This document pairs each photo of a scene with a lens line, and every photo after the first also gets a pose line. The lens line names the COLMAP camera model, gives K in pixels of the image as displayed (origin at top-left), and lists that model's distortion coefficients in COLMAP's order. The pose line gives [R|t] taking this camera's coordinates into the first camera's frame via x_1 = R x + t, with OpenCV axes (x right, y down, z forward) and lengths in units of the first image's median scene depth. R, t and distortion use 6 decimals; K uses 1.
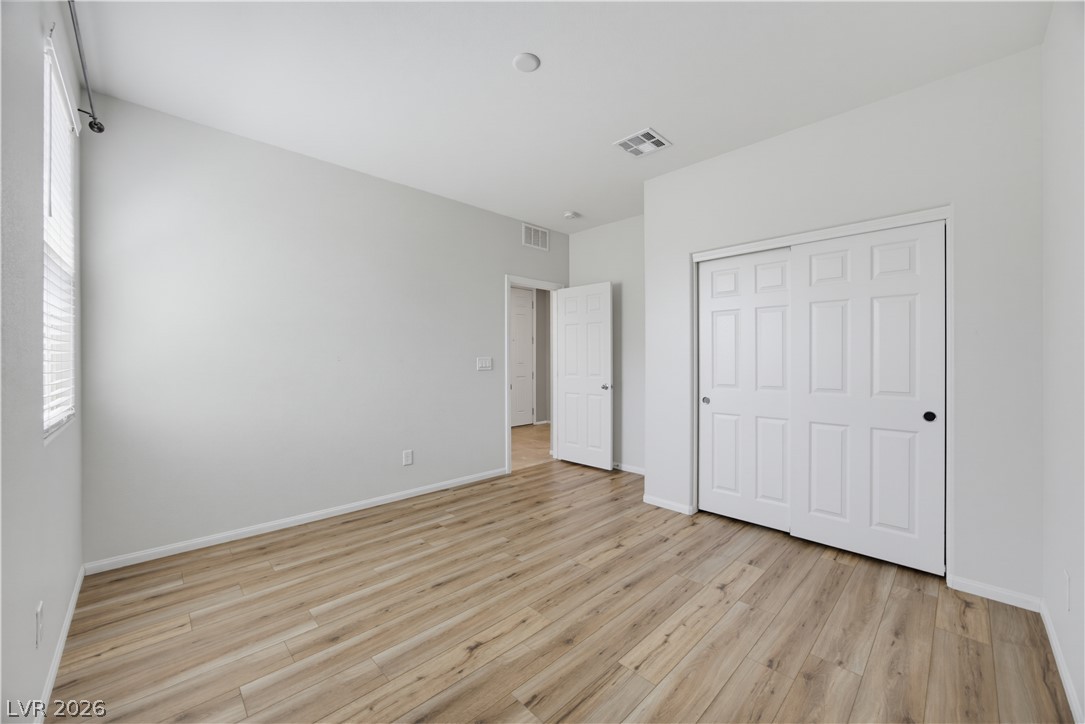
lens RADIAL K [[420.3, 0, 542.5], [0, 420.3, 358.3], [0, 0, 1]] dist [-0.026757, 0.010592]
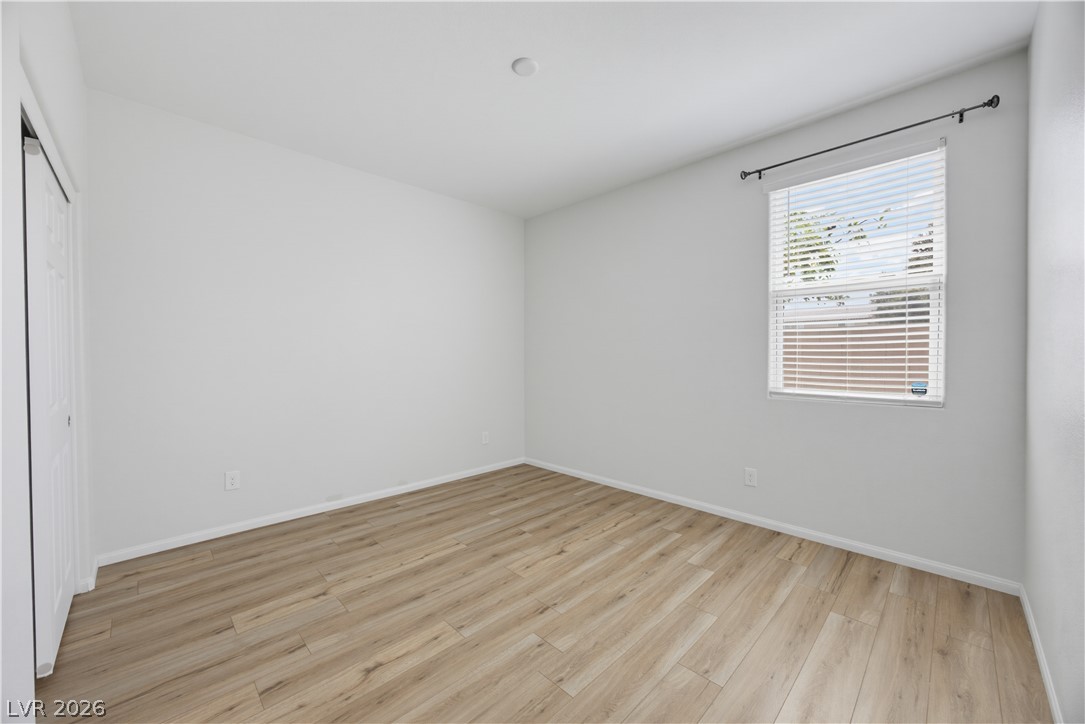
lens RADIAL K [[420.3, 0, 542.5], [0, 420.3, 358.3], [0, 0, 1]] dist [-0.026757, 0.010592]
pose [[-0.999934, 0.000928, -0.011415, -0.070557], [0.000850, 0.999976, 0.006814, 0.002625], [0.011421, 0.006804, -0.999912, 2.115635]]
